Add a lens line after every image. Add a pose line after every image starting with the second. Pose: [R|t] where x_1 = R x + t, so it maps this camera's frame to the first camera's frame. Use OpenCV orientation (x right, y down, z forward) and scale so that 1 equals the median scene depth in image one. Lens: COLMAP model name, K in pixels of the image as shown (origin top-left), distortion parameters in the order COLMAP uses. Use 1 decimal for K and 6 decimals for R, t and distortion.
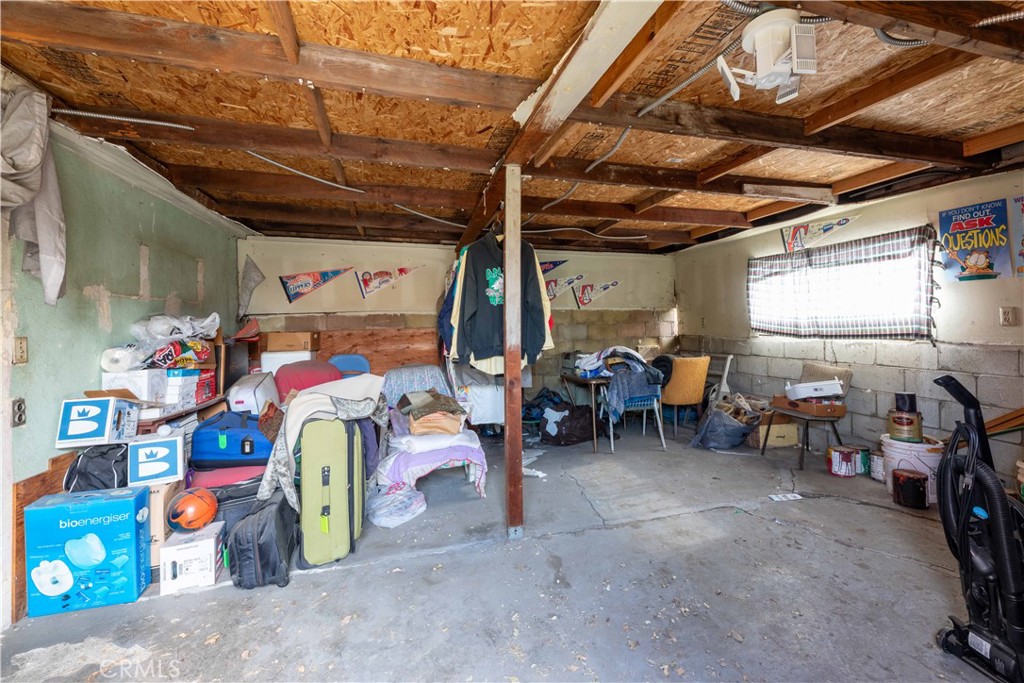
lens RADIAL K [[409.2, 0, 508.8], [0, 409.2, 318.7], [0, 0, 1]] dist [0.000274, 0.000062]
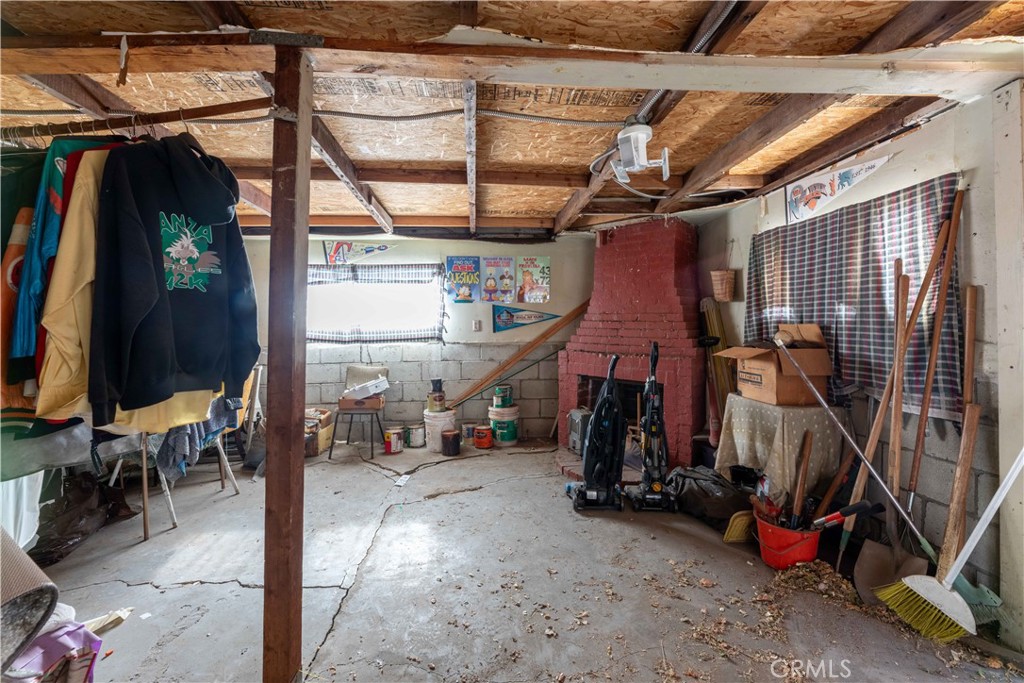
lens RADIAL K [[409.2, 0, 508.7], [0, 409.2, 332.4], [0, 0, 1]] dist [0.000274, 0.000062]
pose [[0.214853, -0.004752, 0.976635, -0.345075], [-0.004256, 0.999974, 0.005802, 0.009866], [-0.976637, -0.005403, 0.214827, 0.415728]]
